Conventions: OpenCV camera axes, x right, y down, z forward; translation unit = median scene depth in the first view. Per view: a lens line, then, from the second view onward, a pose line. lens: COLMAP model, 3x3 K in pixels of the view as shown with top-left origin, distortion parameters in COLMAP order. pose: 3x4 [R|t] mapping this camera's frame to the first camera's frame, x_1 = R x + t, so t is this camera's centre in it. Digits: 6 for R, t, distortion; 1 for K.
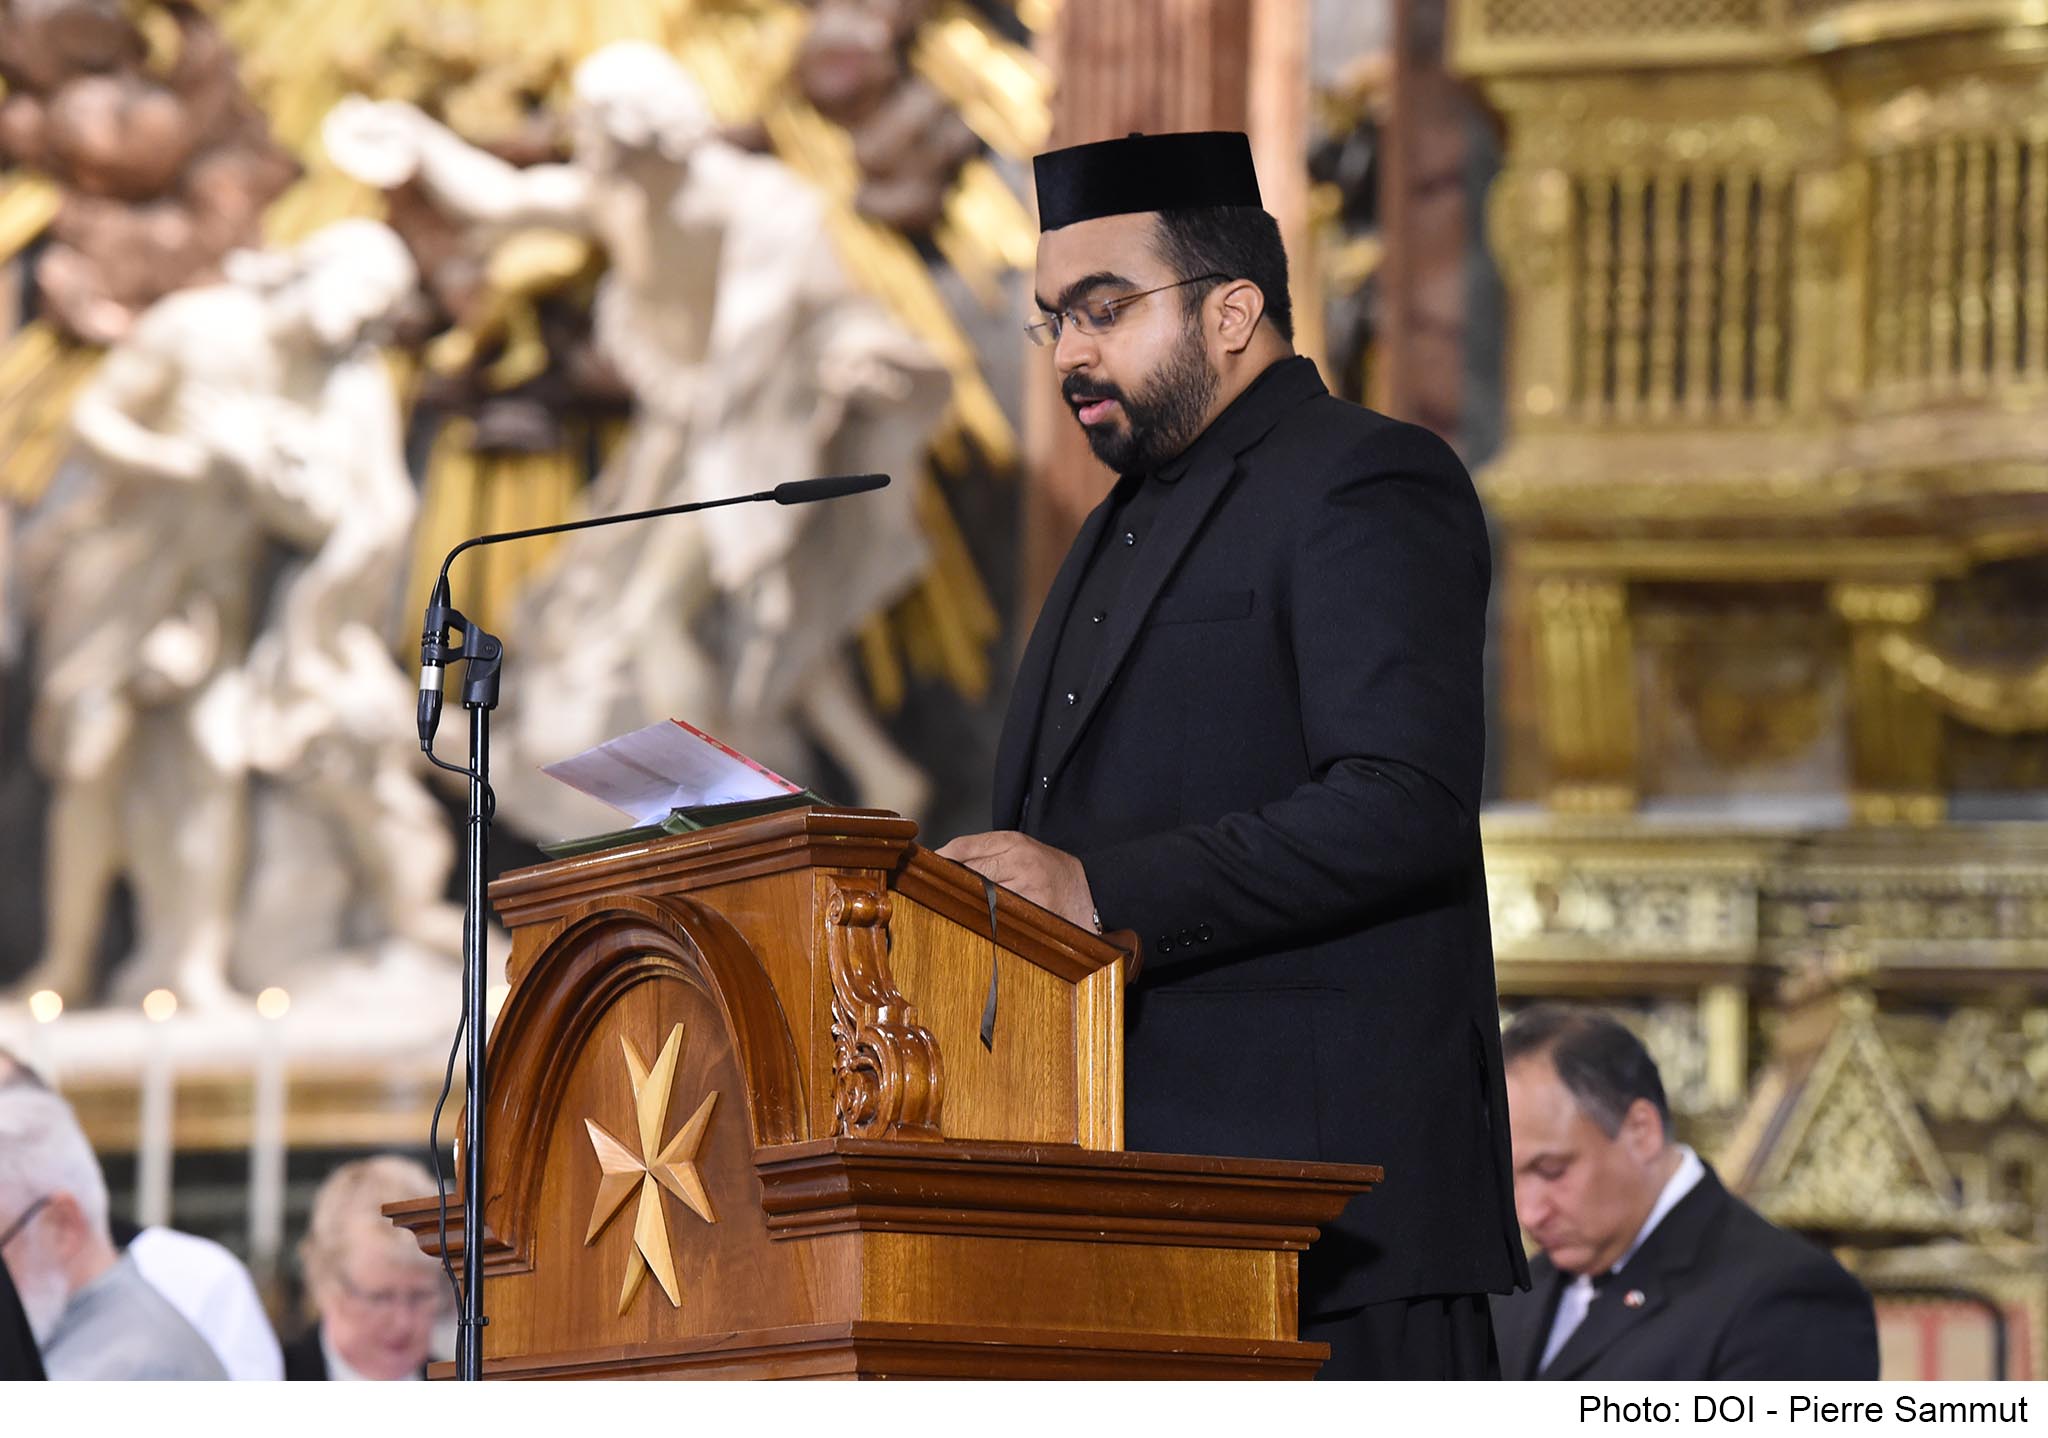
lens RADIAL K [[8375.4, 0, 1024.0], [0, 8375.4, 719.0], [0, 0, 1]] dist [1.041367, -10.875346]
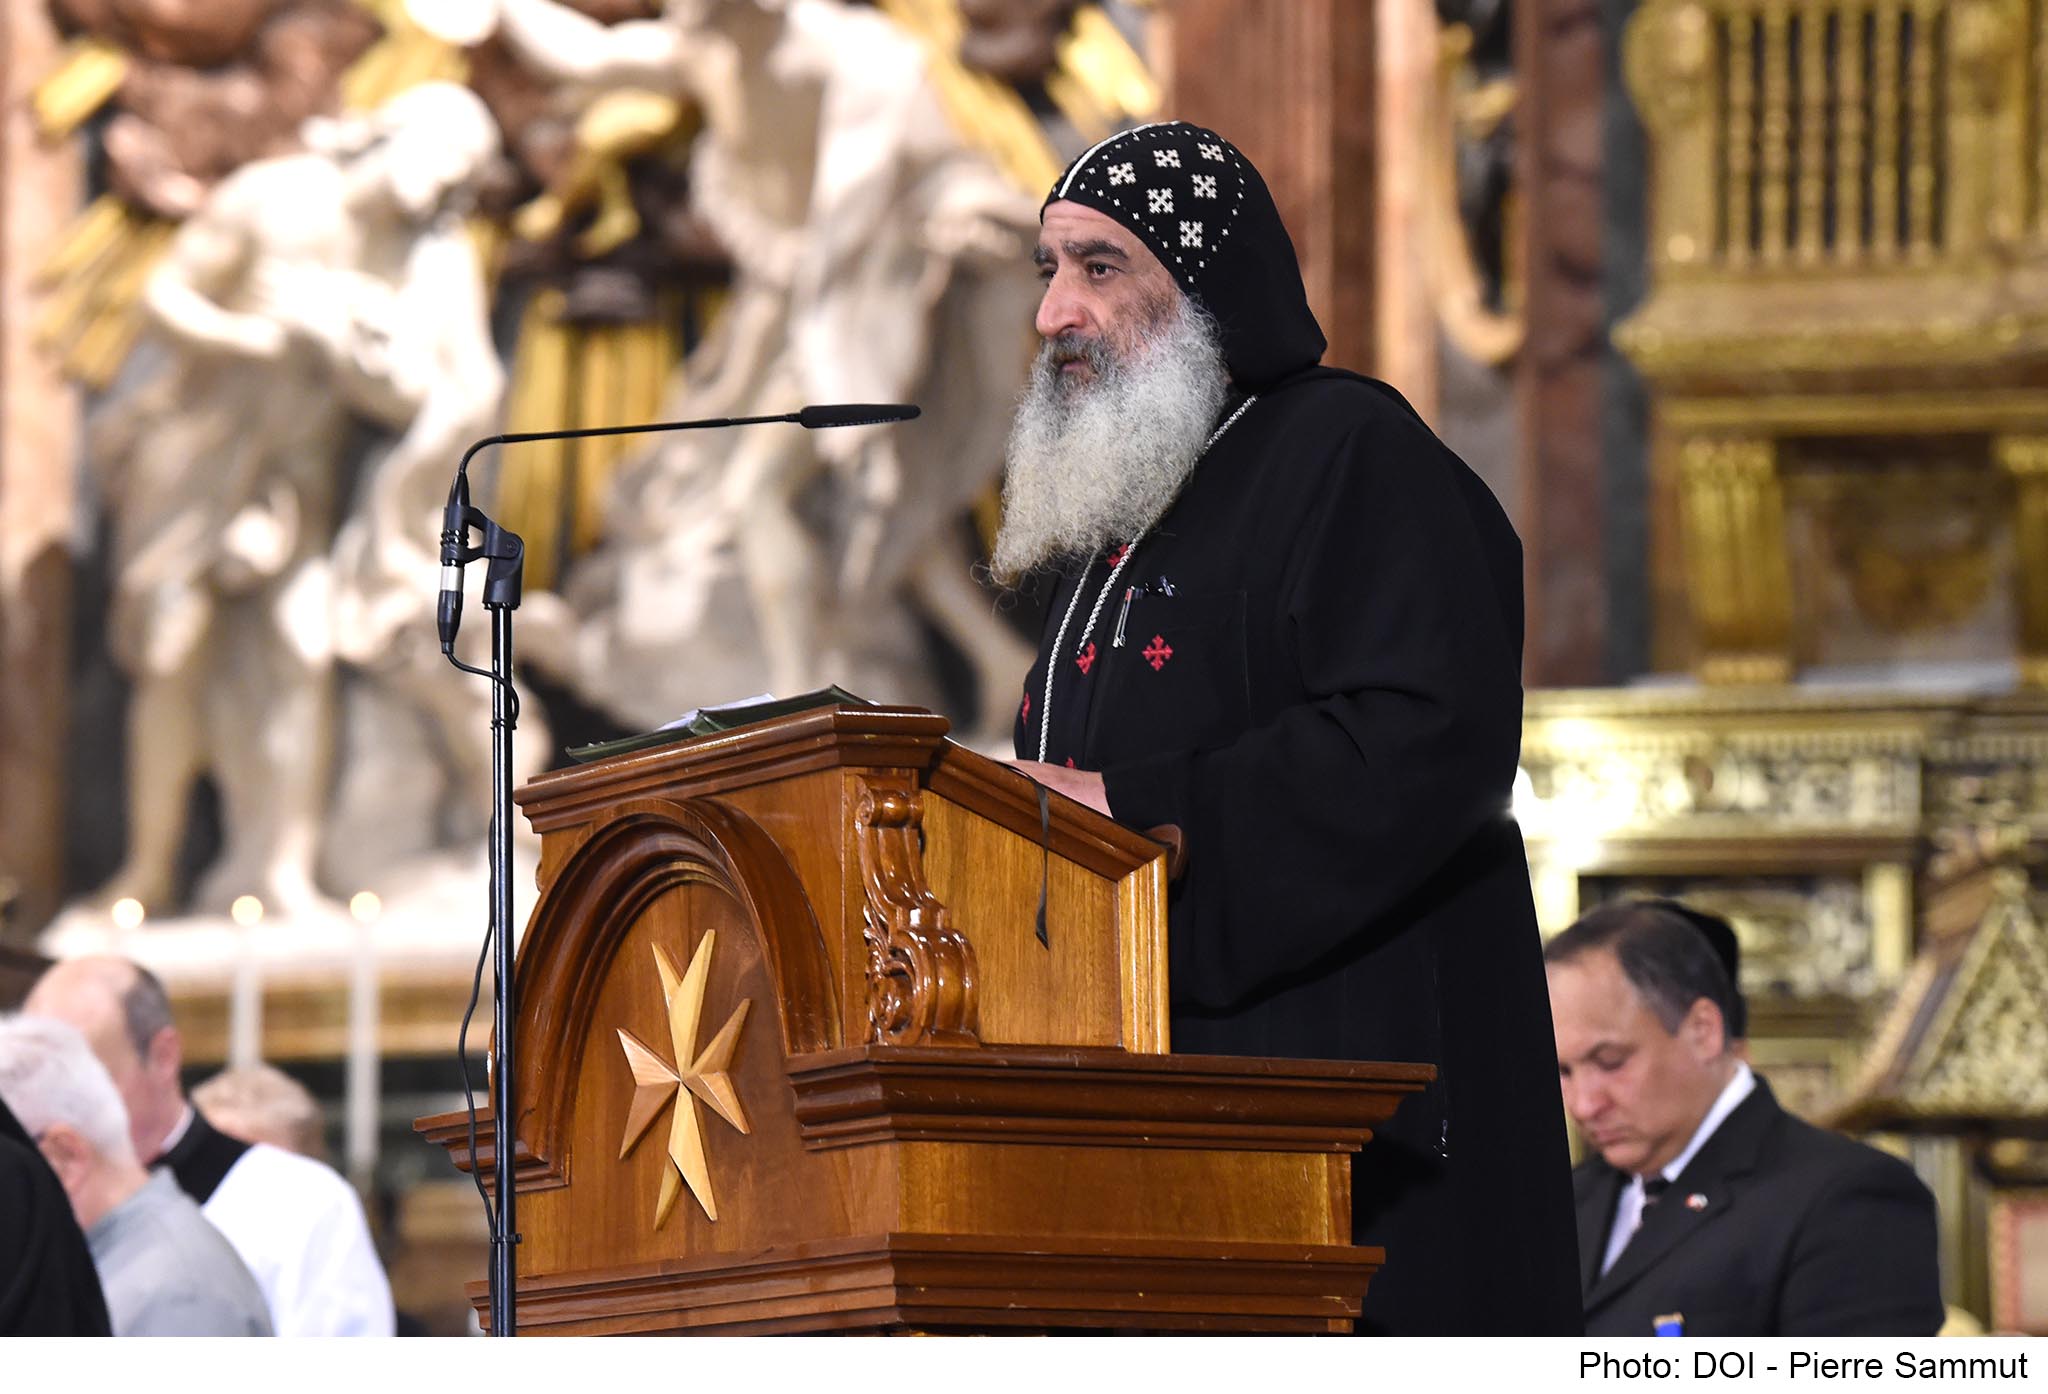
lens RADIAL K [[8930.6, 0, 1028.8], [0, 8930.6, 647.3], [0, 0, 1]] dist [0.994321, -7.586918]
pose [[0.999663, -0.017932, -0.018750, 0.006135], [0.018058, 0.999815, 0.006575, -0.000994], [0.018629, -0.006911, 0.999803, -0.013282]]
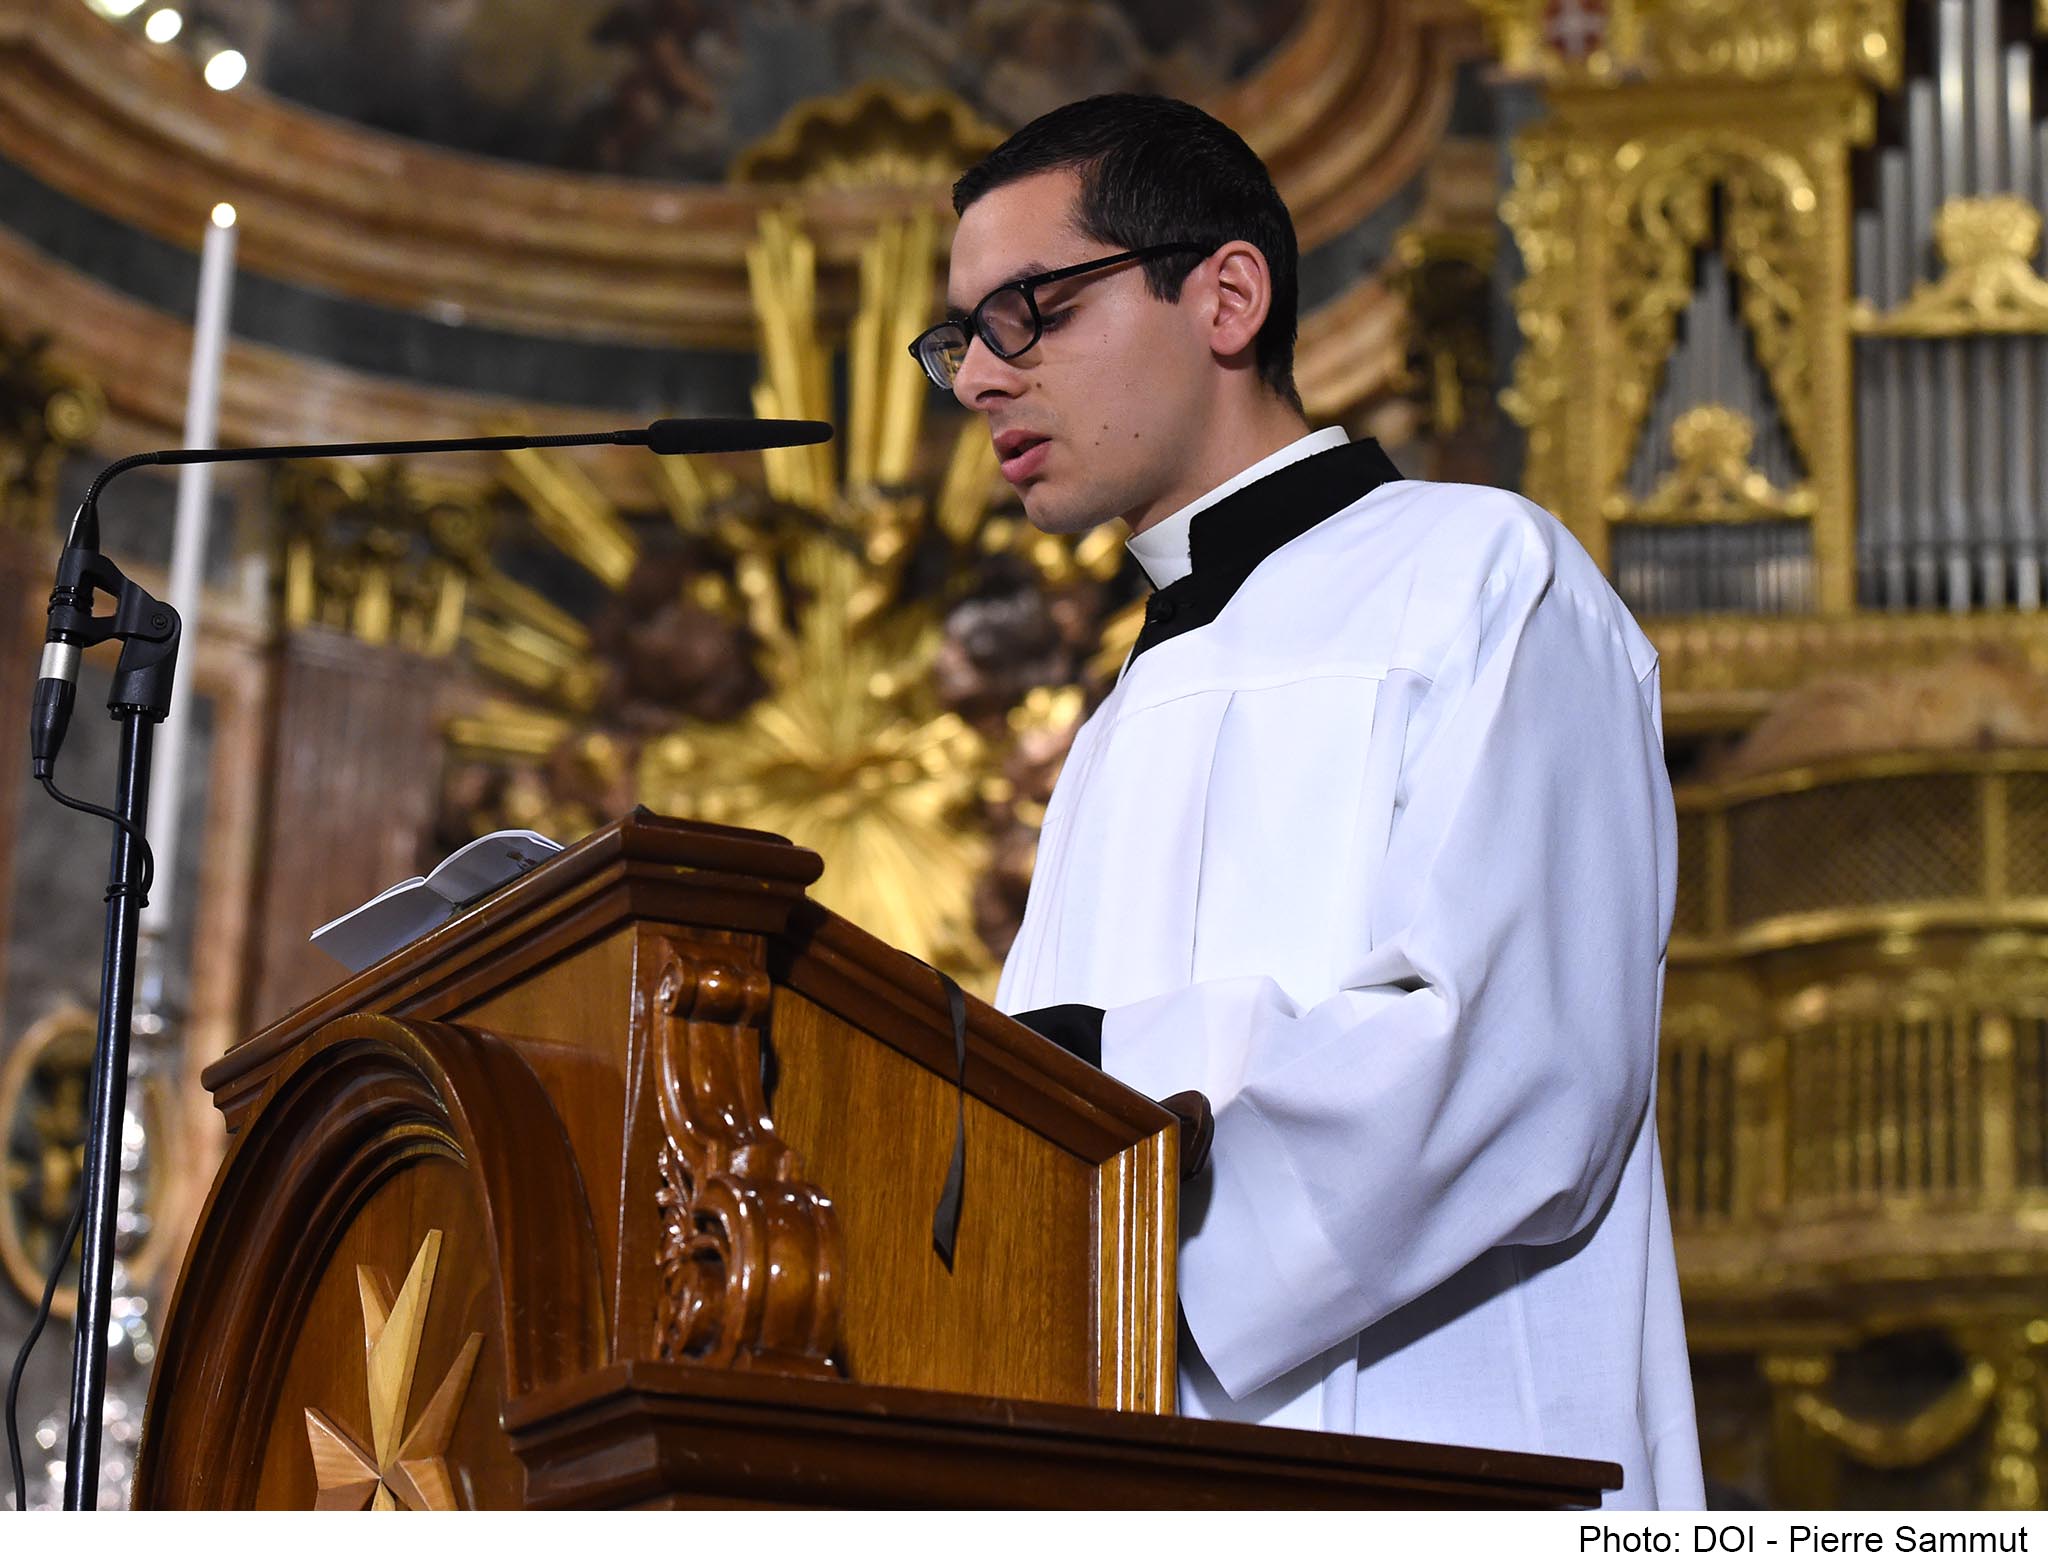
lens RADIAL K [[4707.4, 0, 1284.9], [0, 4707.4, 784.5], [0, 0, 1]] dist [-0.053194, -0.451886]
pose [[0.999742, 0.012577, 0.018936, 0.004963], [-0.009152, 0.985195, -0.171192, 0.024021], [-0.020809, 0.170974, 0.985056, 0.258733]]
